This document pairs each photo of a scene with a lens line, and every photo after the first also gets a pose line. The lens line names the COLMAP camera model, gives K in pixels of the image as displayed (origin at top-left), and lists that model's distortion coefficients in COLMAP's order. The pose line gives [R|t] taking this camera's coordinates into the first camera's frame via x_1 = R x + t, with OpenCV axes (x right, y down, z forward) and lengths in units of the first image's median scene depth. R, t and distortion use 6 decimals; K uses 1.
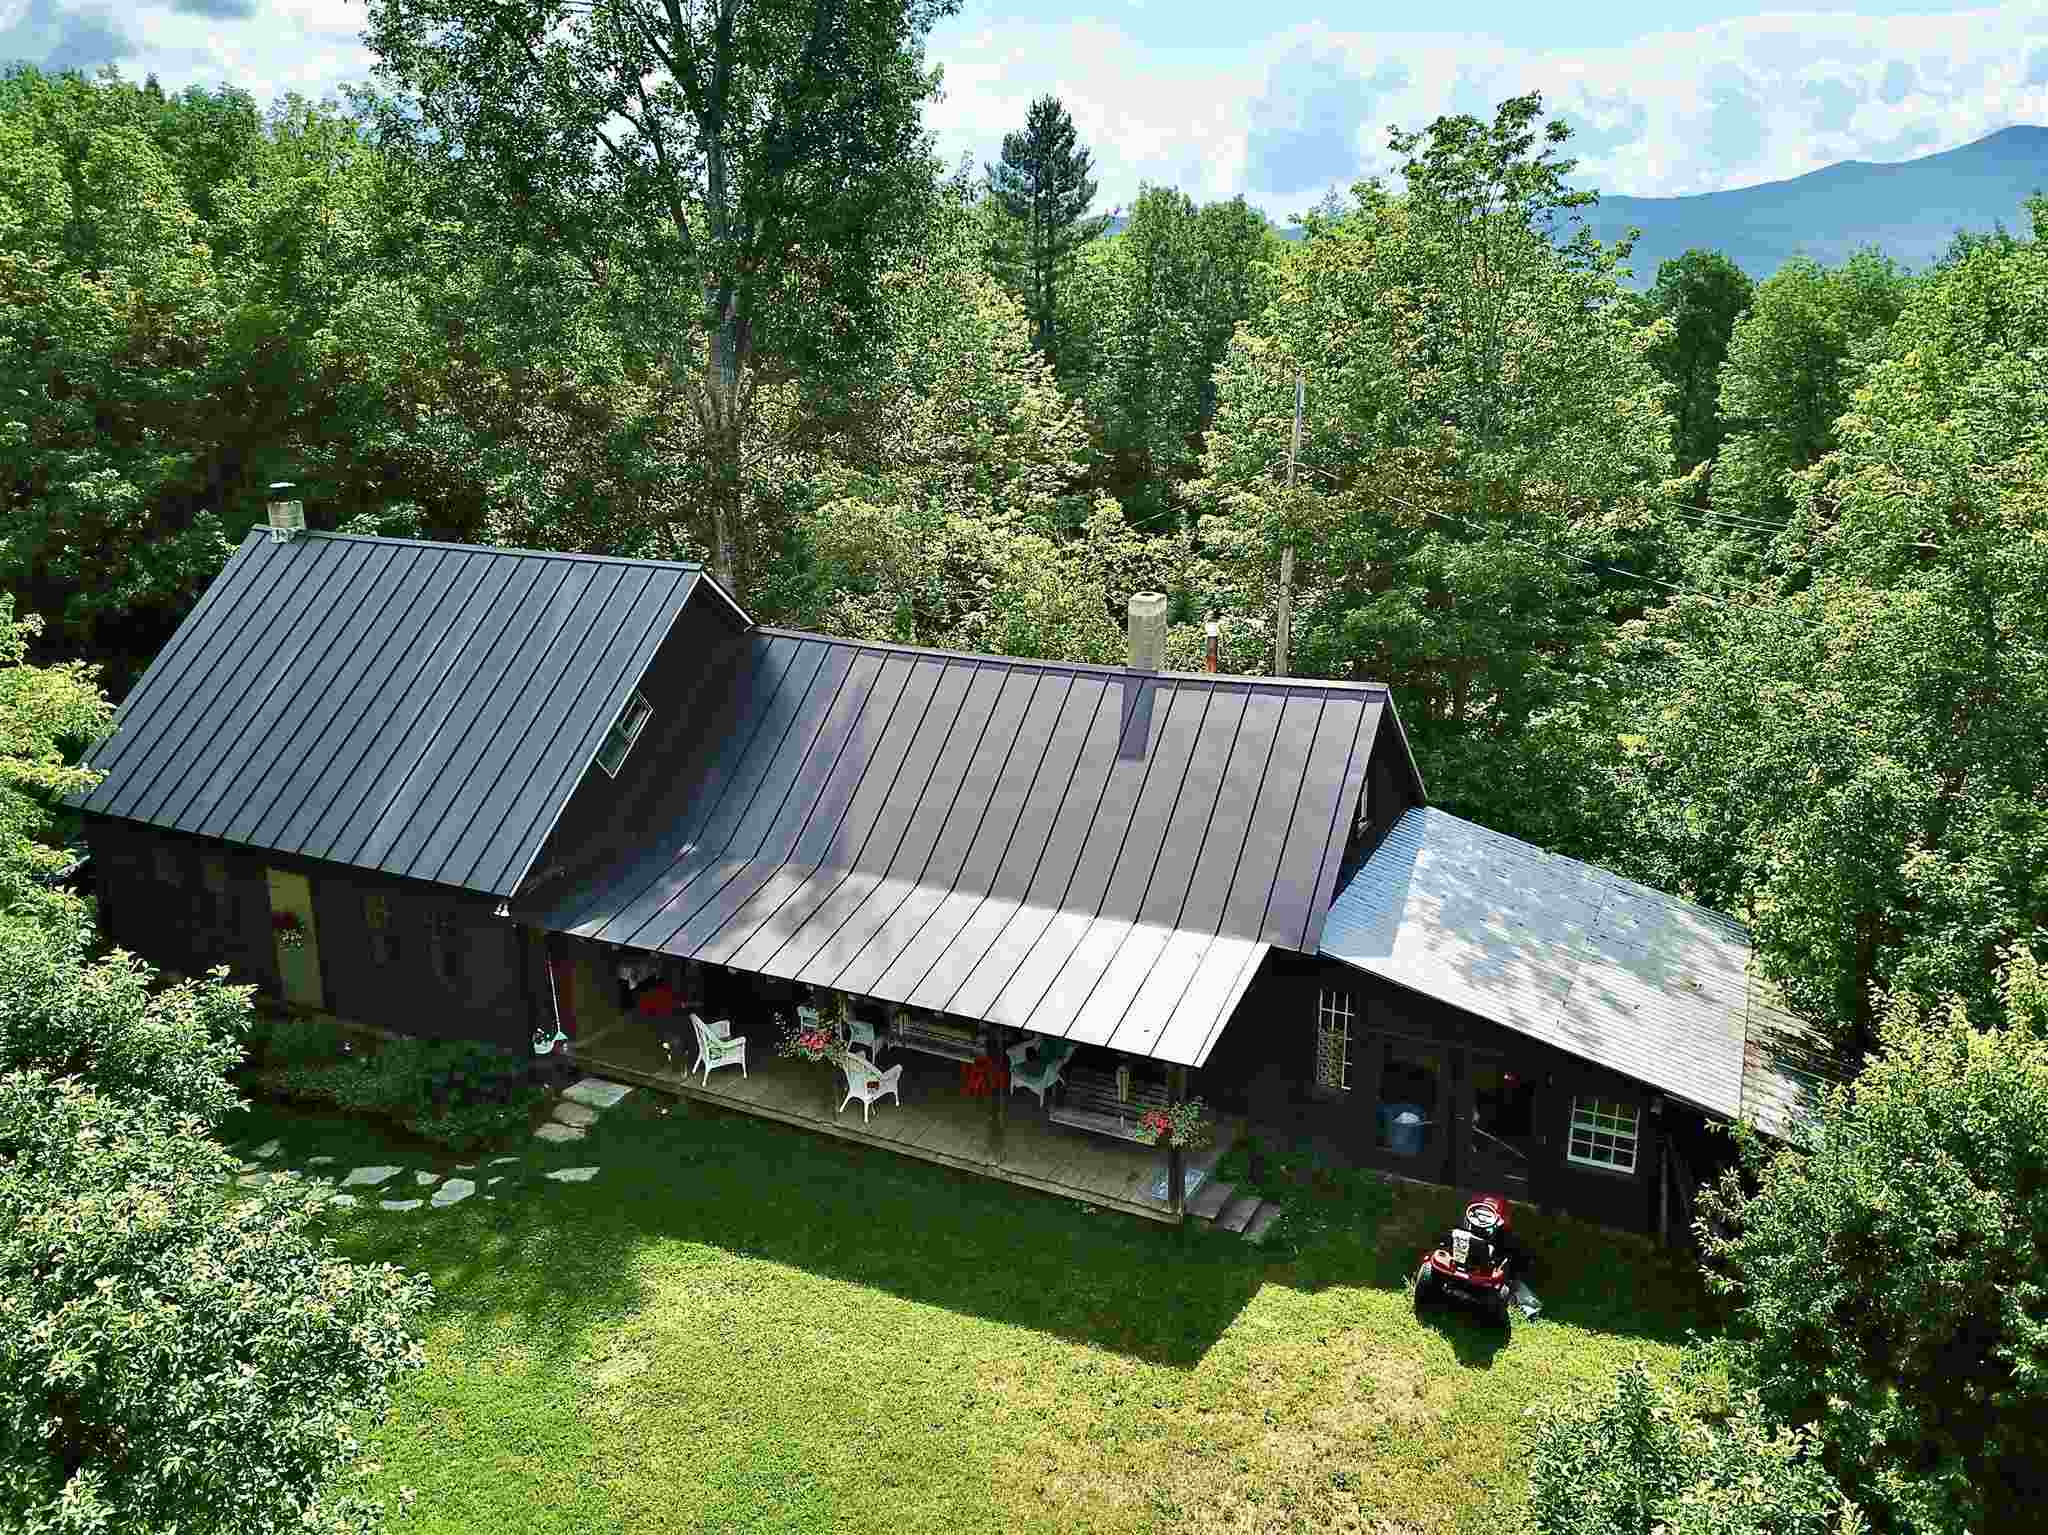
lens RADIAL K [[1540.6, 0, 1015.2], [0, 1540.6, 762.8], [0, 0, 1]] dist [0.069457, -0.100691]
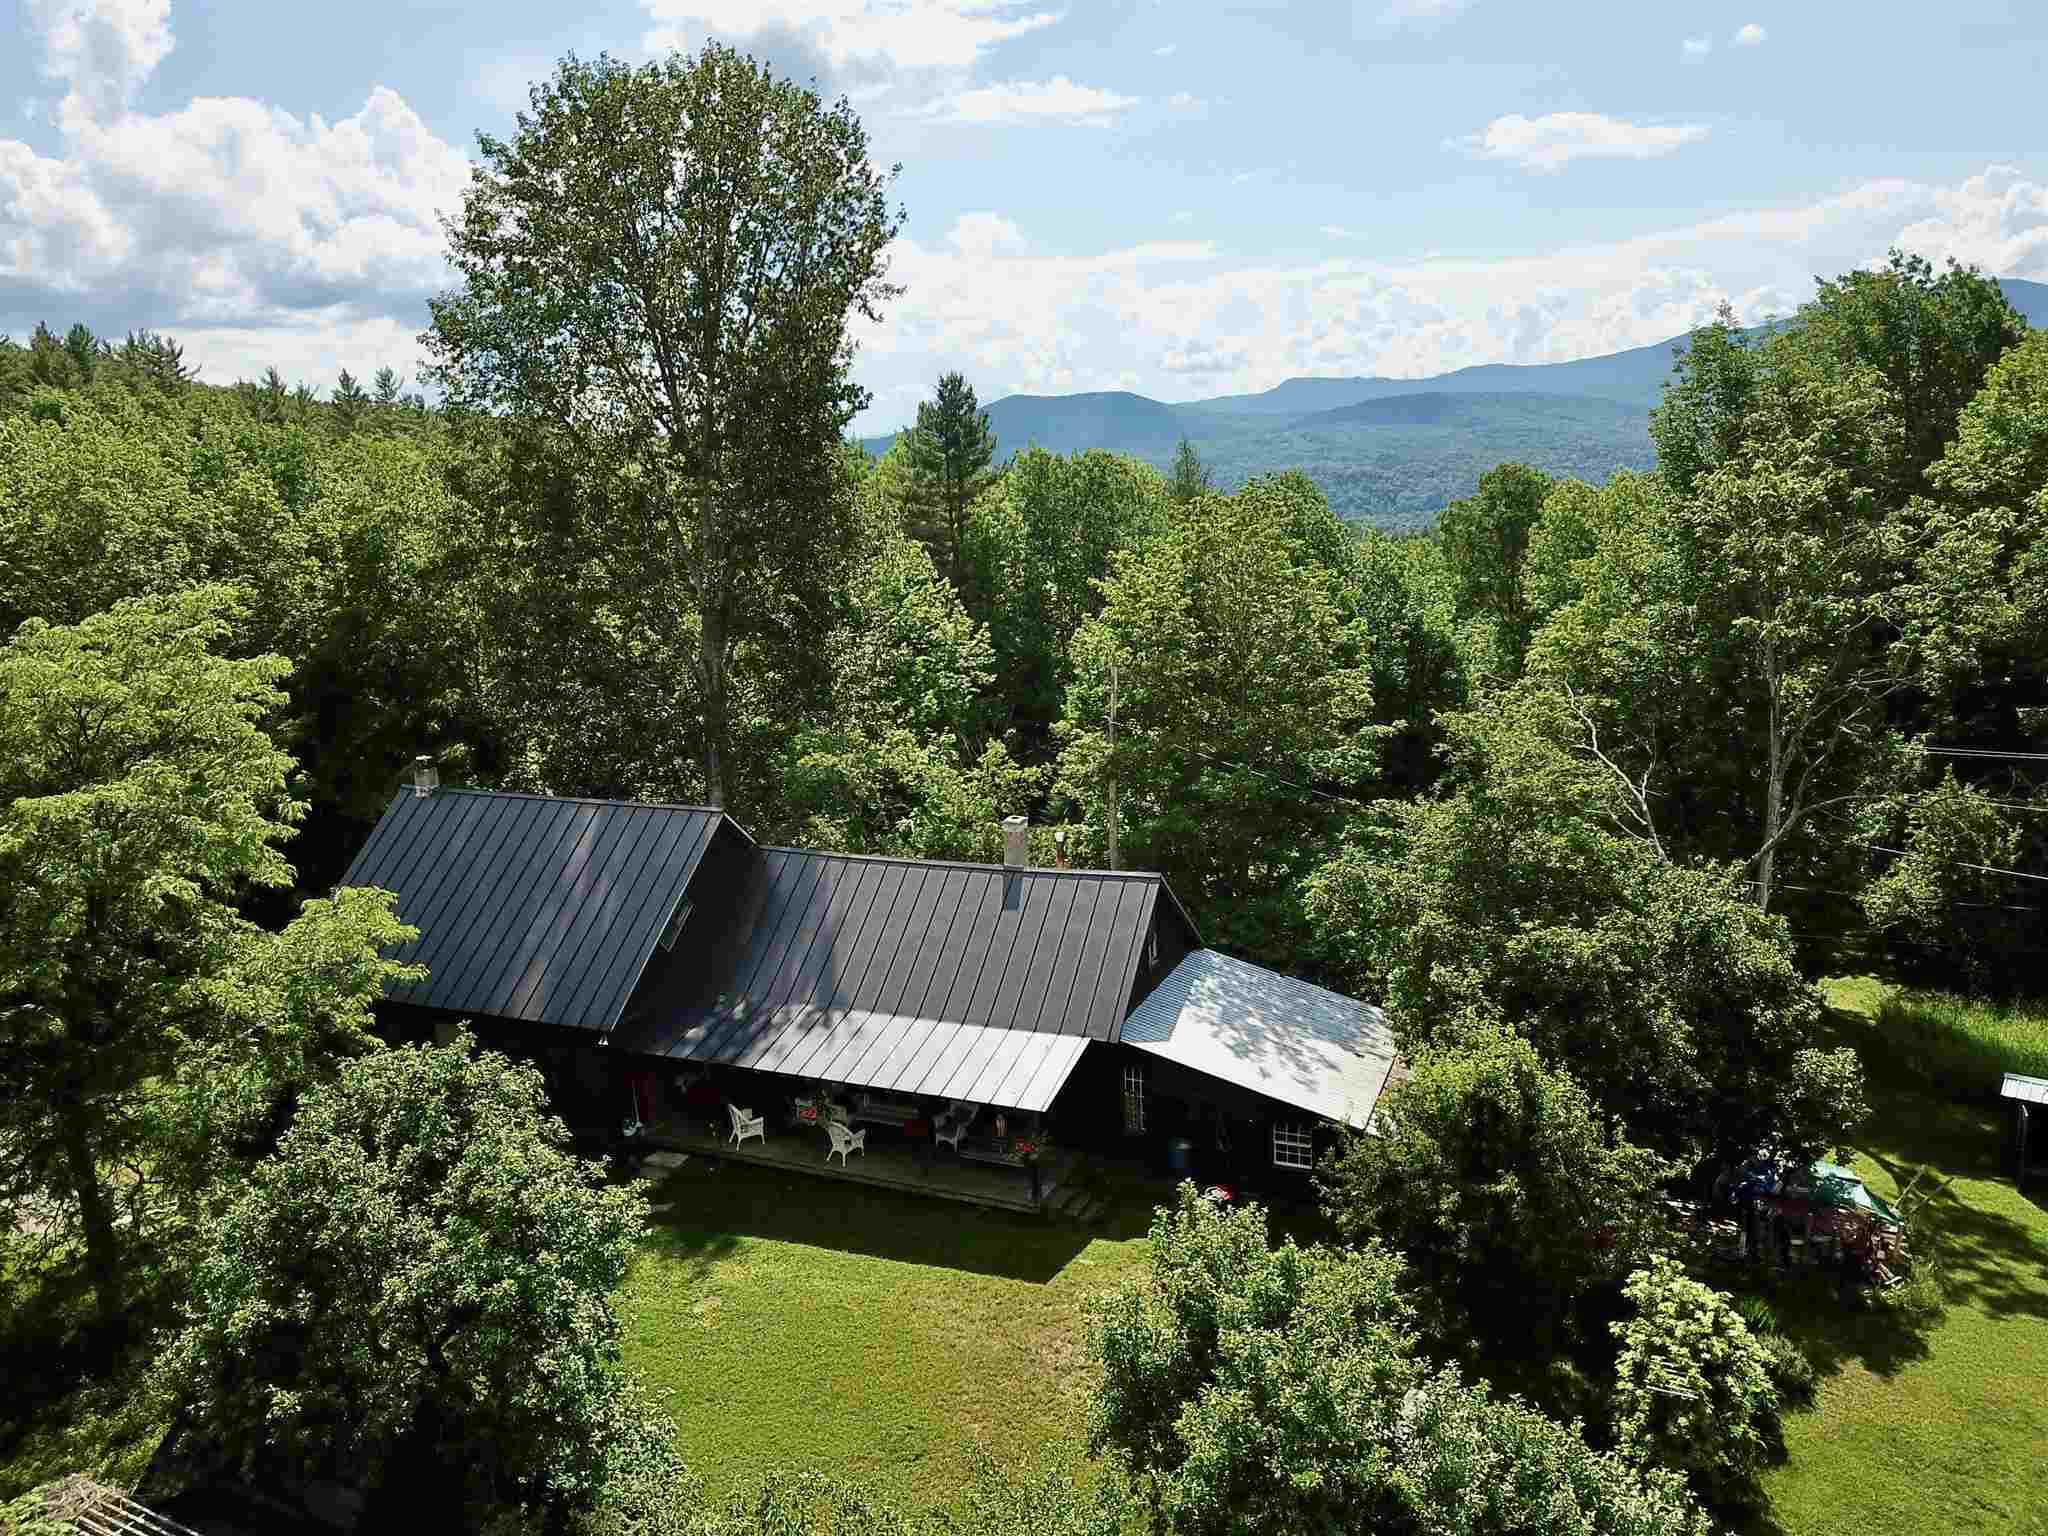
lens RADIAL K [[1540.6, 0, 1015.2], [0, 1540.6, 763.3], [0, 0, 1]] dist [0.069457, -0.100691]
pose [[0.998501, -0.034188, 0.042737, 0.023290], [0.038159, 0.994665, -0.095844, -0.017174], [-0.039232, 0.097331, 0.994478, -0.590571]]
